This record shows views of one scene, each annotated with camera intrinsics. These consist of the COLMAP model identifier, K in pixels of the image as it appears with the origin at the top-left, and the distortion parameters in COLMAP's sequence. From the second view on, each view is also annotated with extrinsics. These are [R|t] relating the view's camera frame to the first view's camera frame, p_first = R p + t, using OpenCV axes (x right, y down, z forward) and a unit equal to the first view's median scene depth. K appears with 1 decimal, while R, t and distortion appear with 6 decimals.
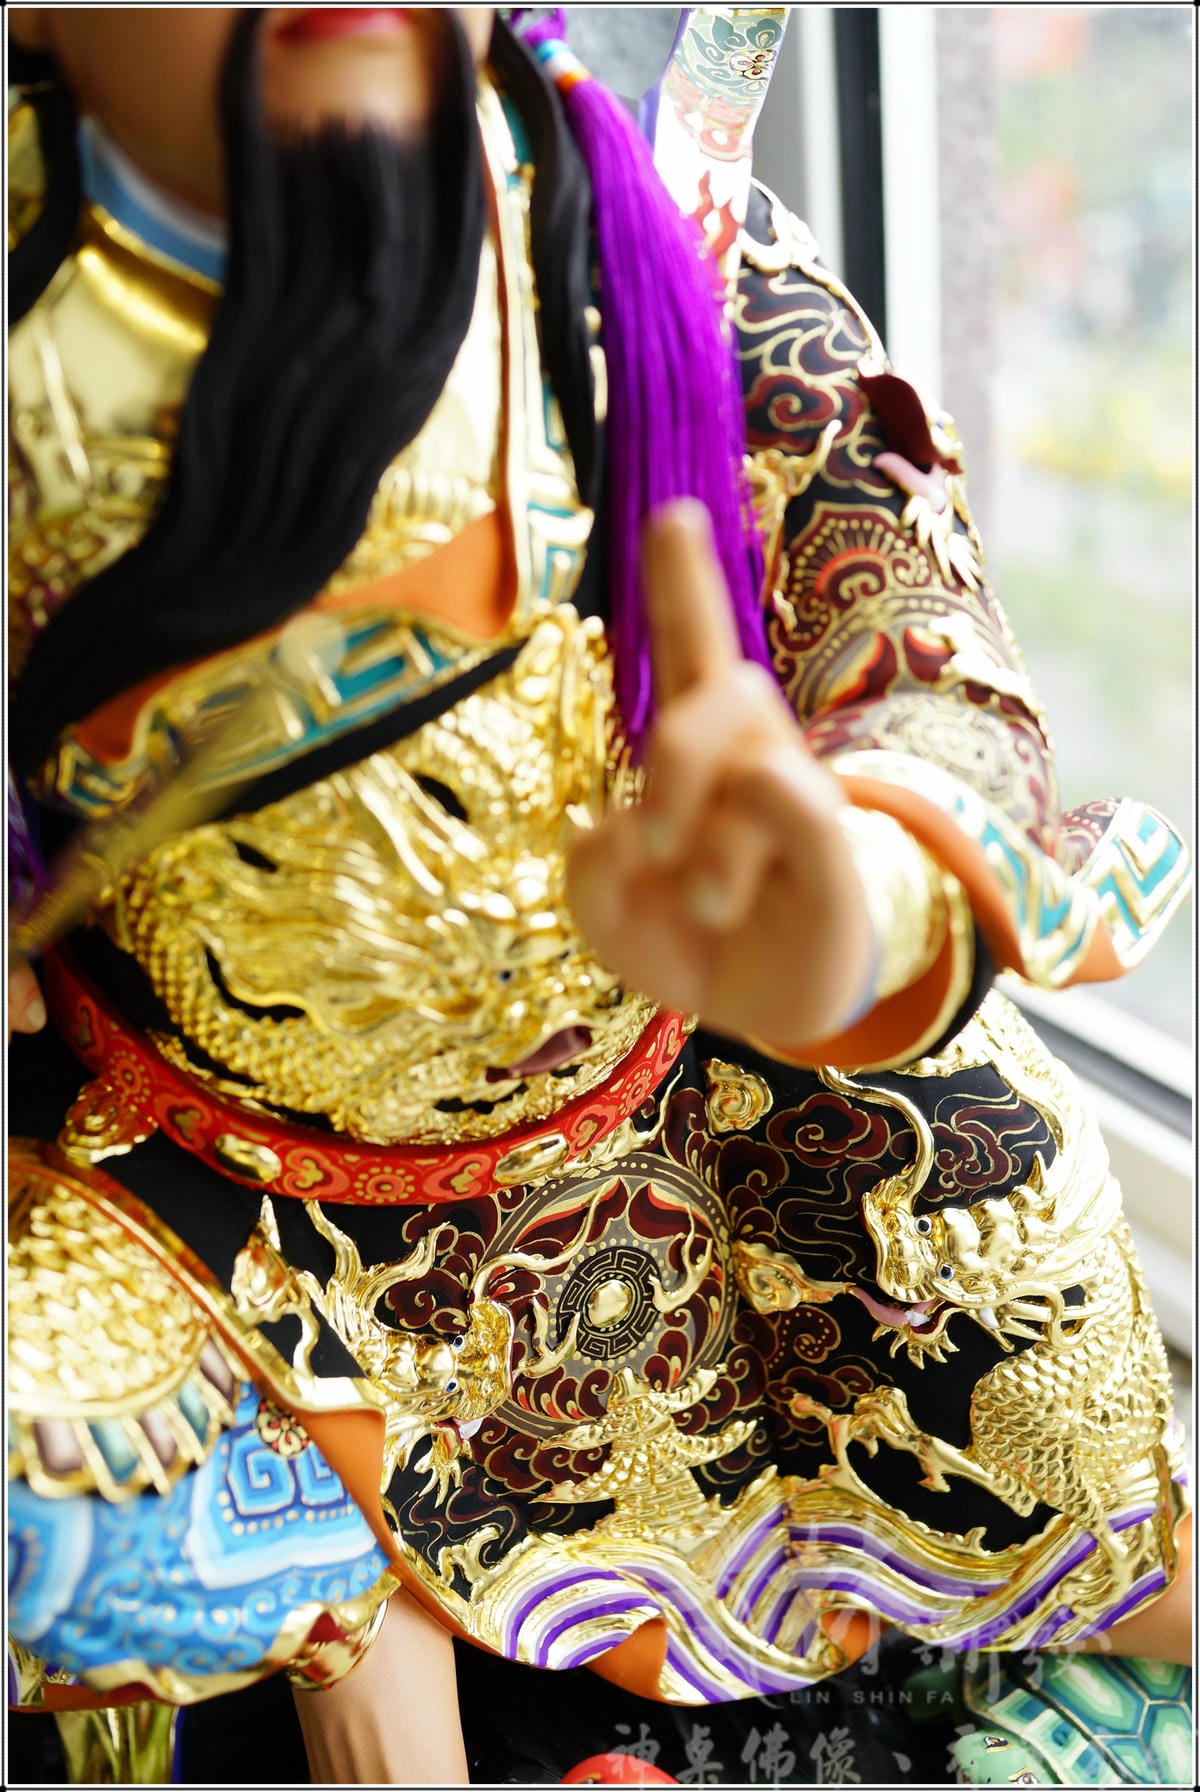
lens RADIAL K [[1790.1, 0, 600.6], [0, 1790.1, 889.4], [0, 0, 1]] dist [-0.060896, -0.119678]
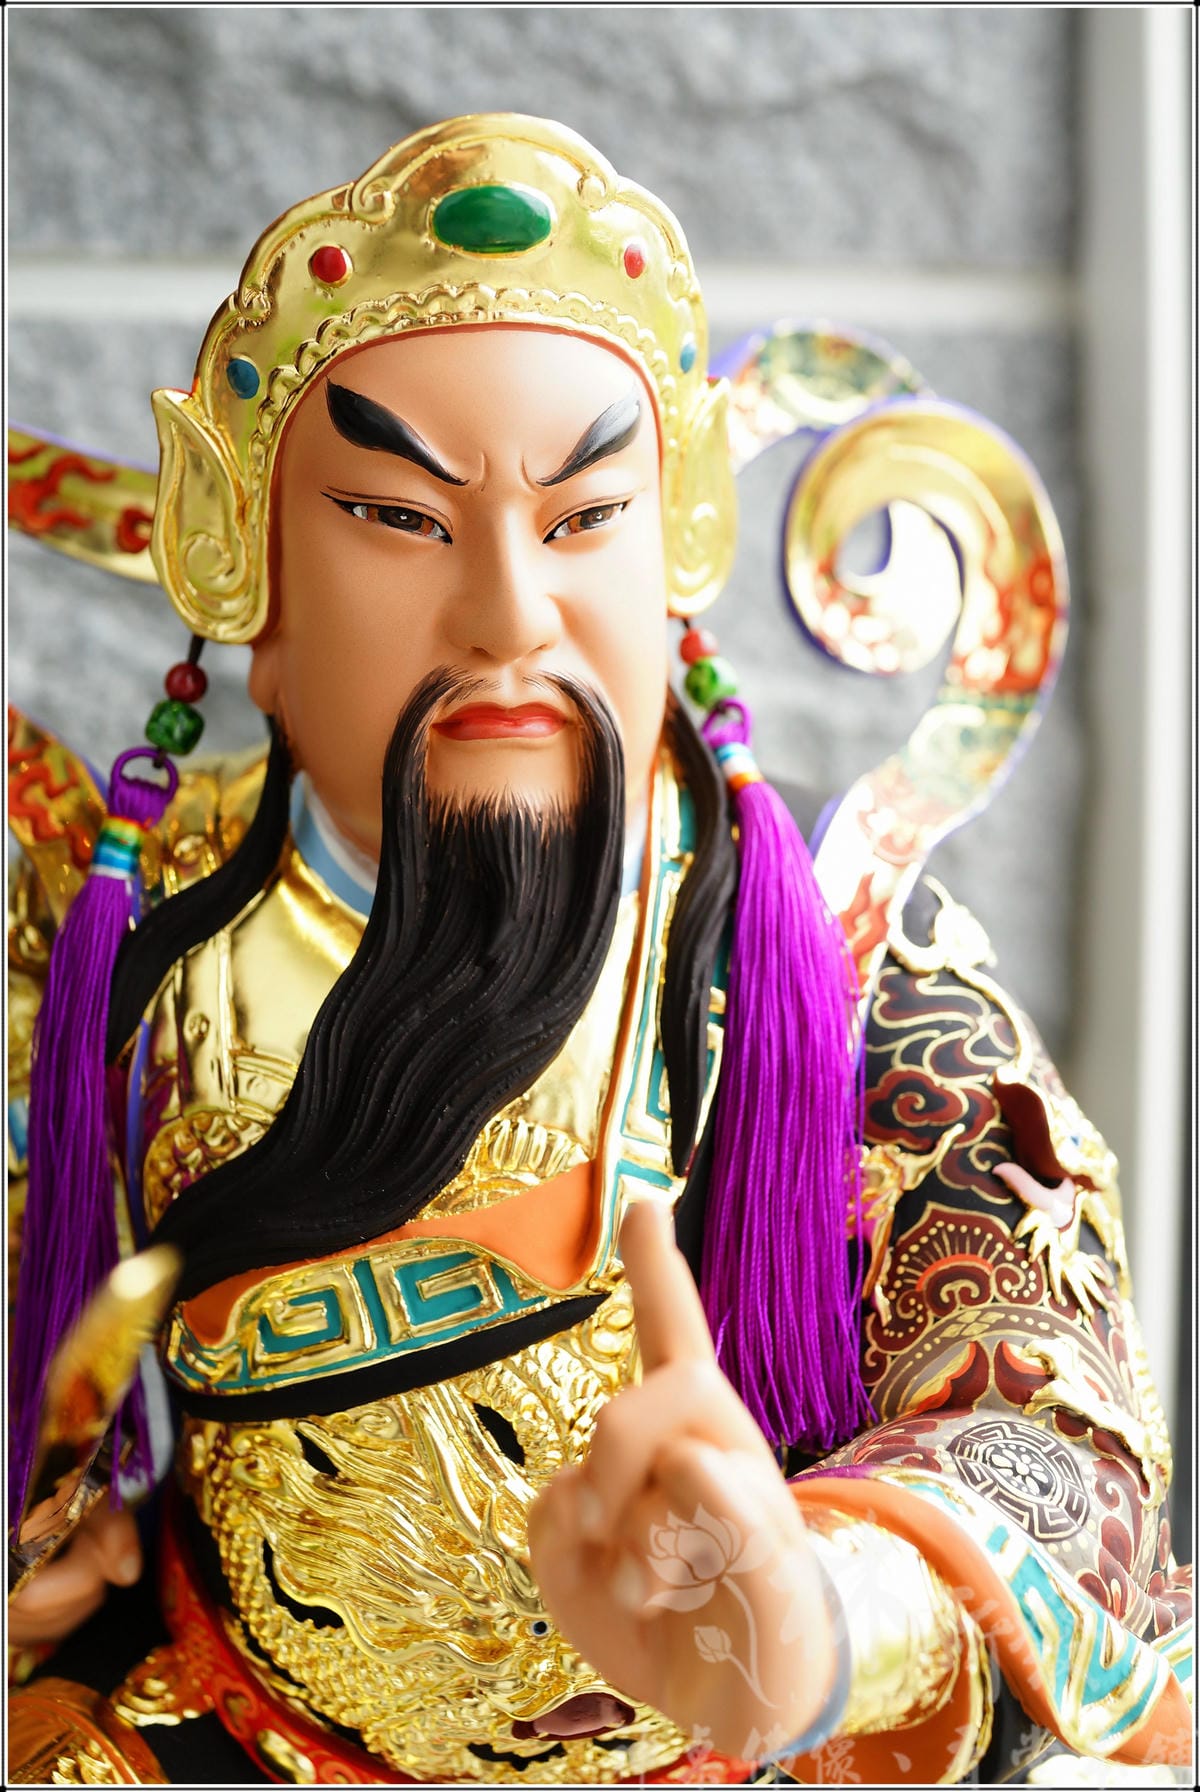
lens RADIAL K [[1888.8, 0, 597.1], [0, 1888.8, 891.3], [0, 0, 1]] dist [-0.062268, -0.136768]
pose [[0.954162, 0.104430, -0.280479, 0.198769], [-0.188922, 0.937005, -0.293820, -0.032093], [0.232127, 0.333341, 0.913784, -0.054957]]
